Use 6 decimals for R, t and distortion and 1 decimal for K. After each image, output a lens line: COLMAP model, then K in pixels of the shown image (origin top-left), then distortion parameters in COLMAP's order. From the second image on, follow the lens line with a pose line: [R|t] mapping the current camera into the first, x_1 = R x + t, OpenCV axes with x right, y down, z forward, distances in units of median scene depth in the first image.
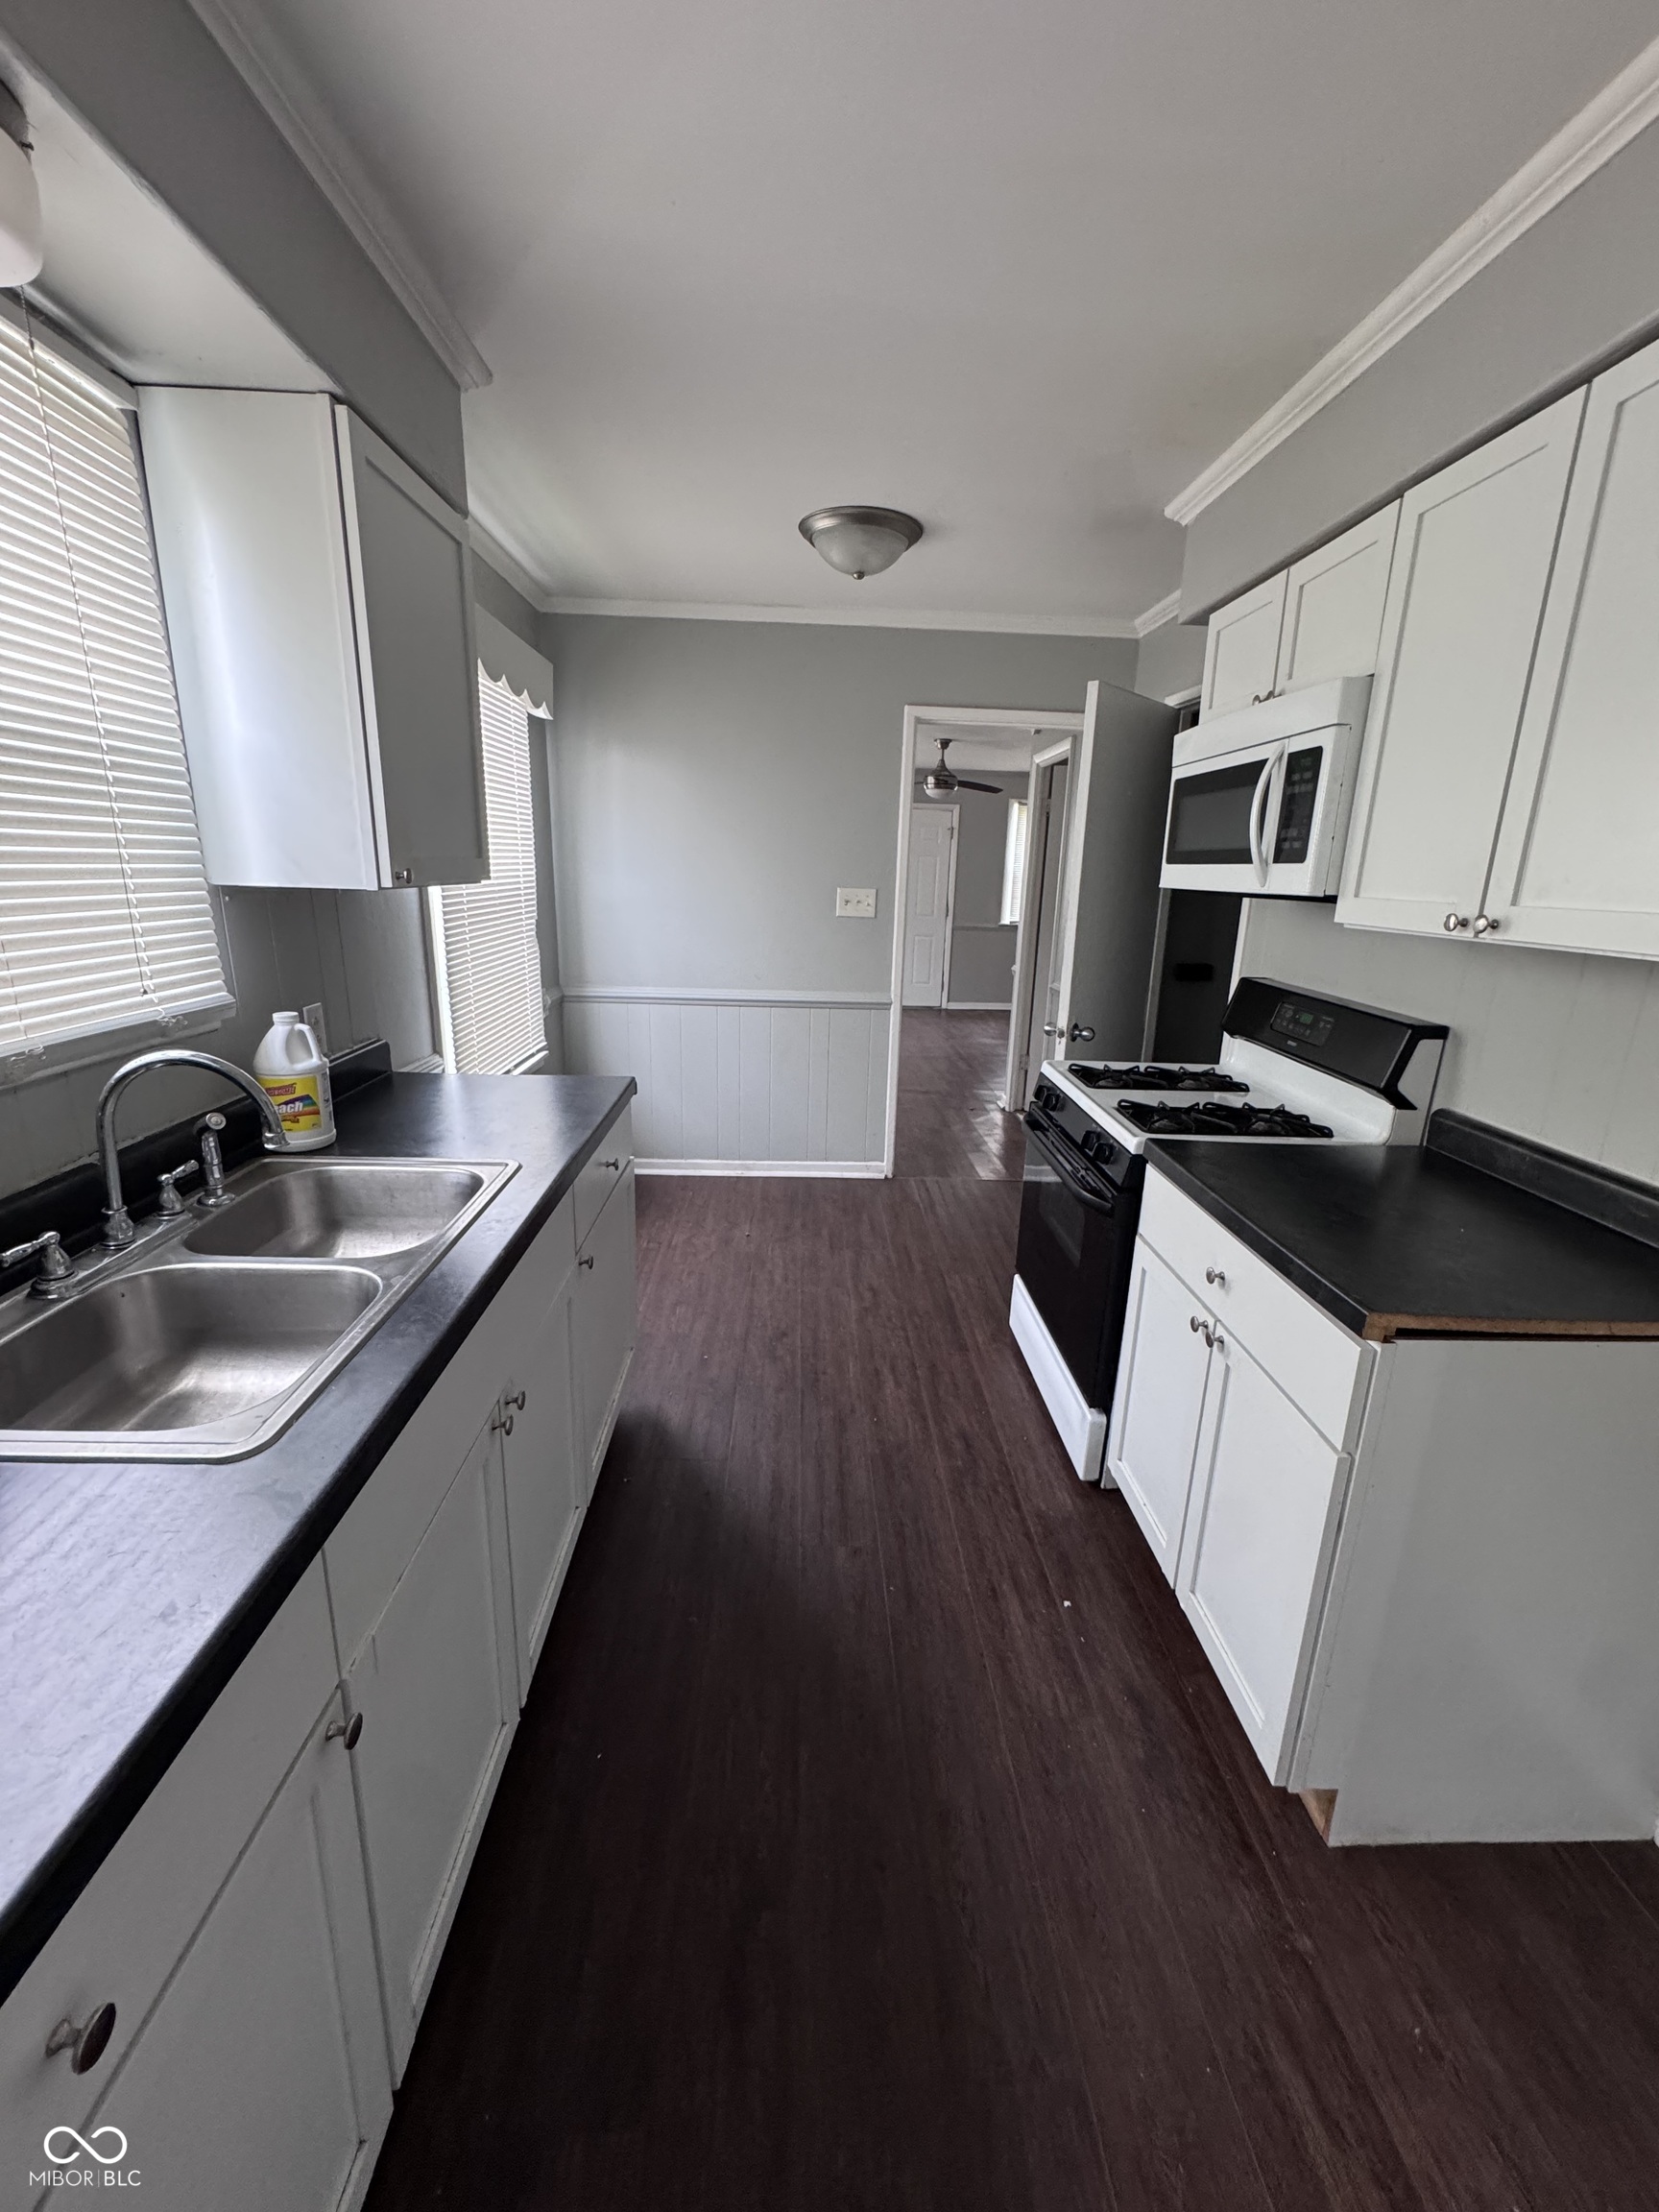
lens RADIAL K [[894.2, 0, 840.9], [0, 894.2, 1104.7], [0, 0, 1]] dist [-0.004321, -0.000141]
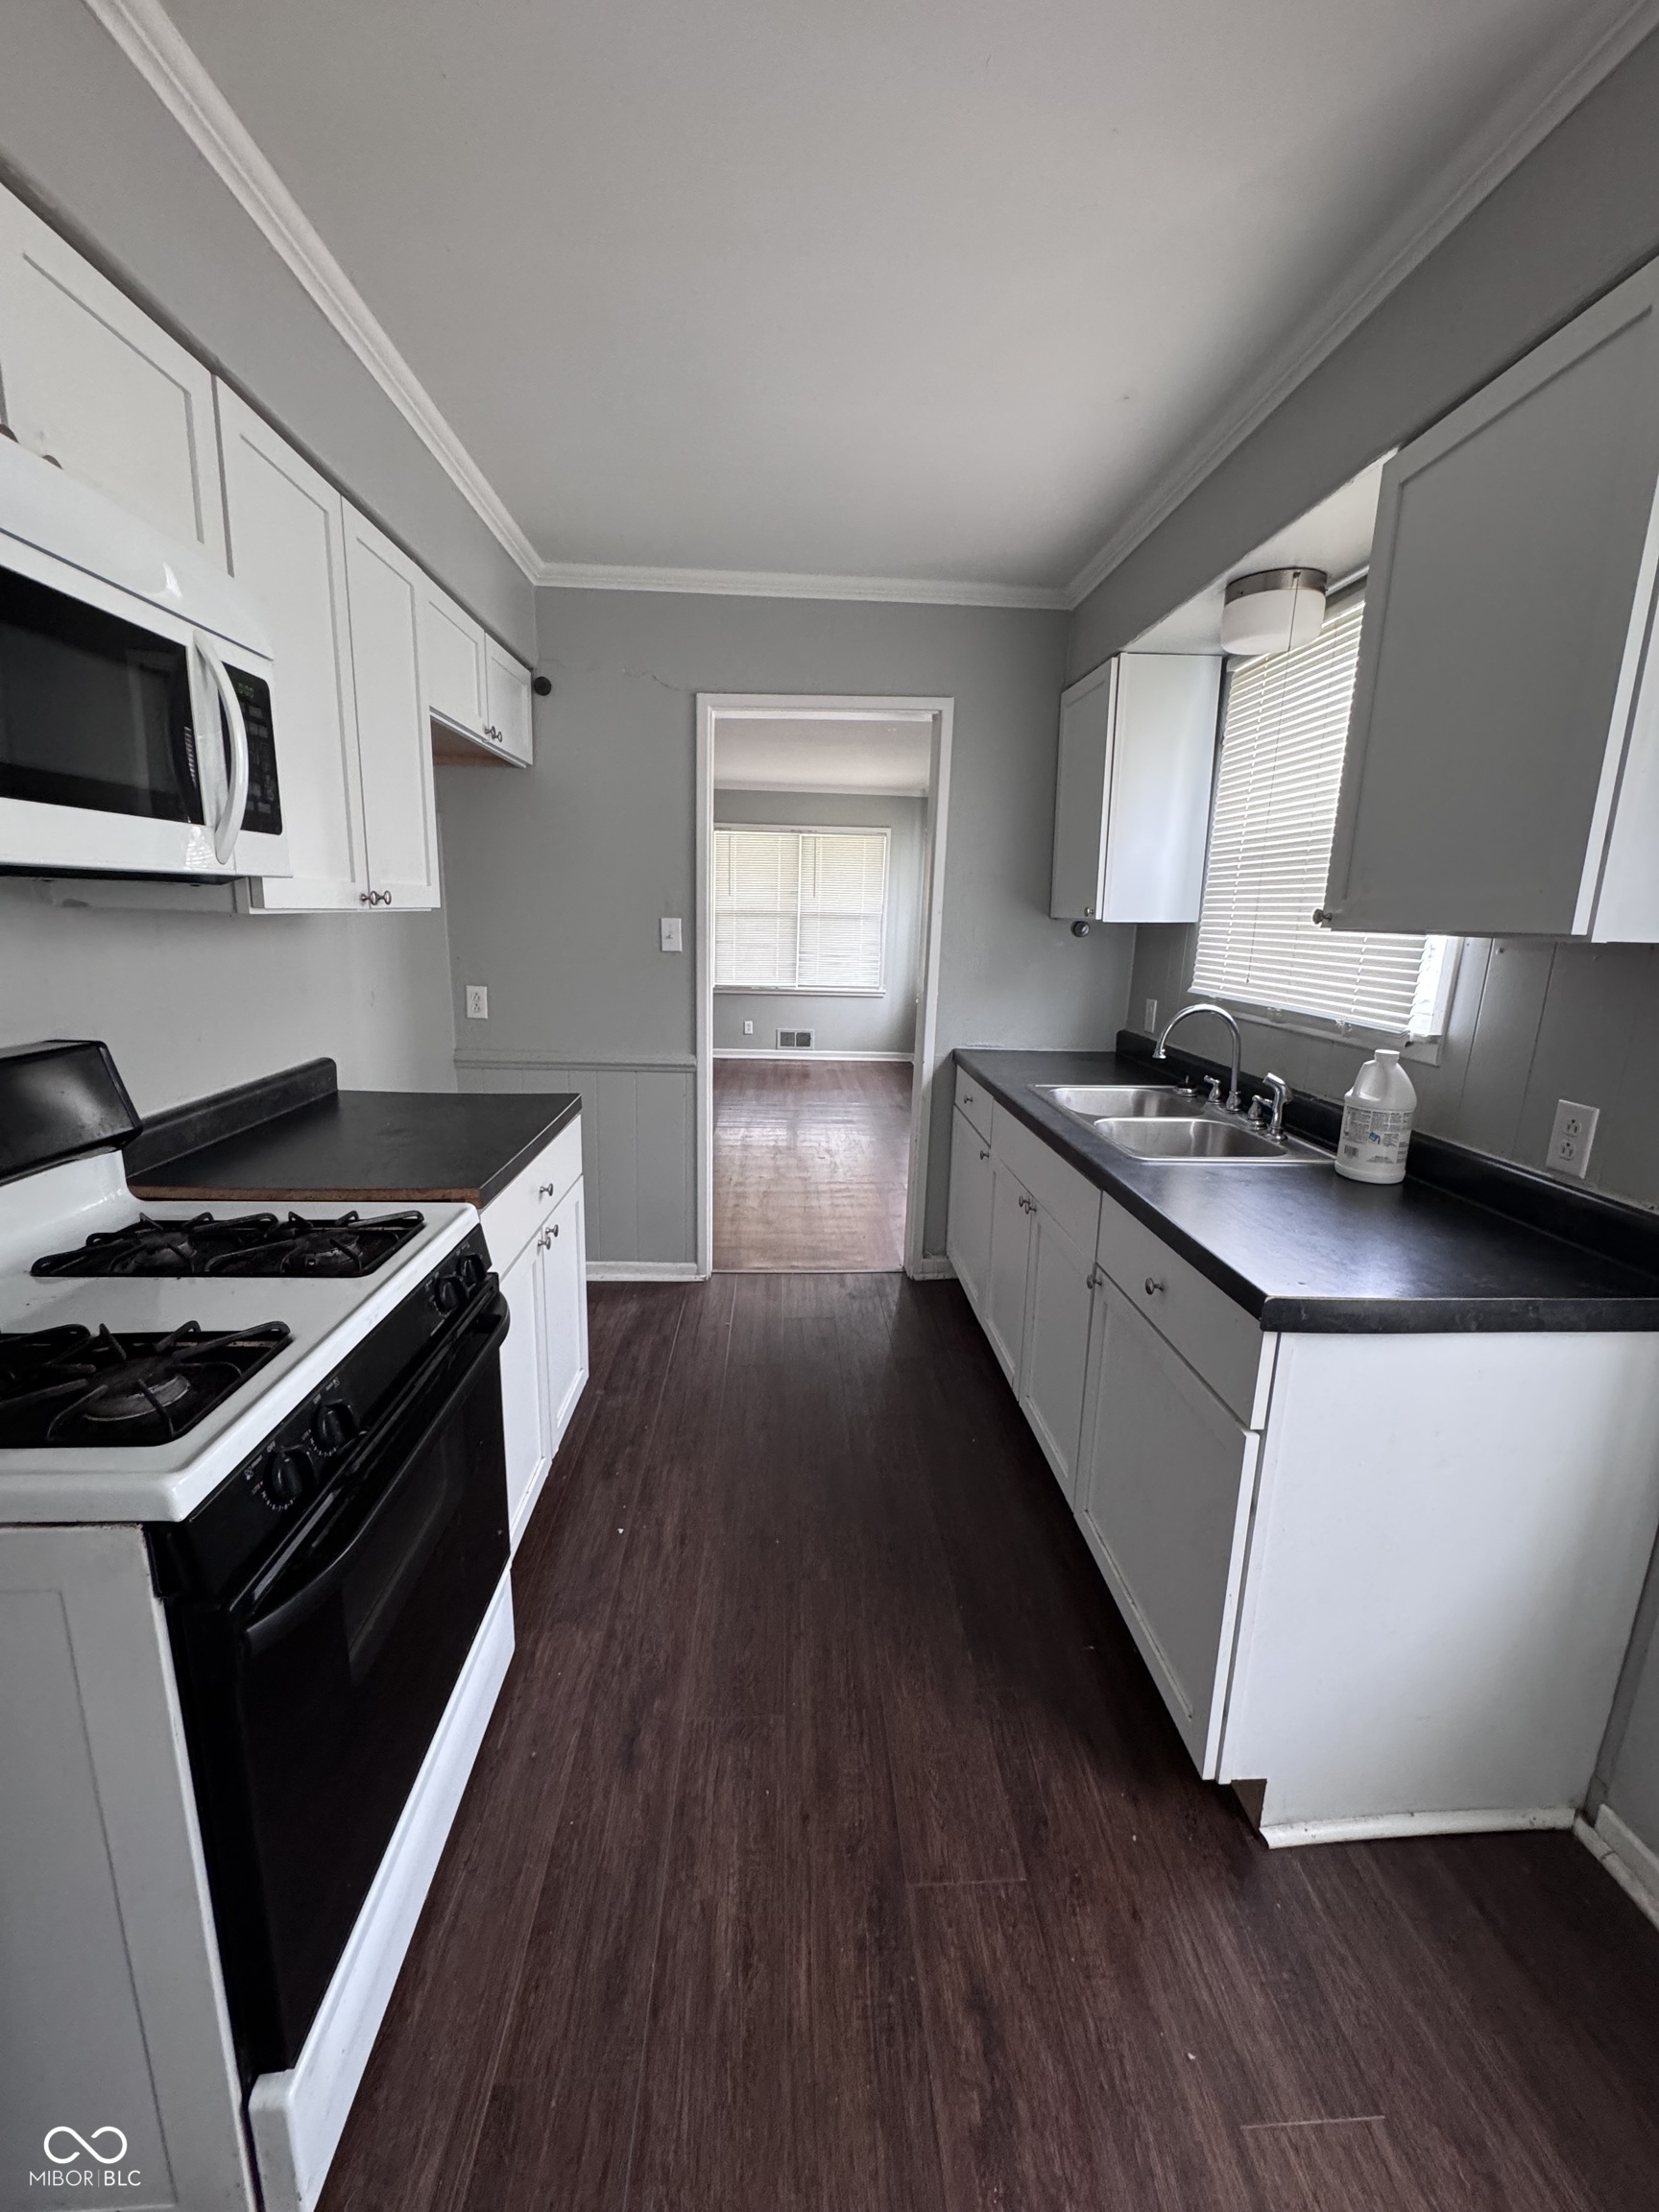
lens RADIAL K [[894.2, 0, 827.0], [0, 894.2, 1105.8], [0, 0, 1]] dist [-0.004321, -0.000141]
pose [[-0.998271, -0.055395, -0.019667, 0.046550], [-0.058256, 0.887581, 0.456953, -0.427583], [-0.007857, 0.457309, -0.889273, 1.720699]]
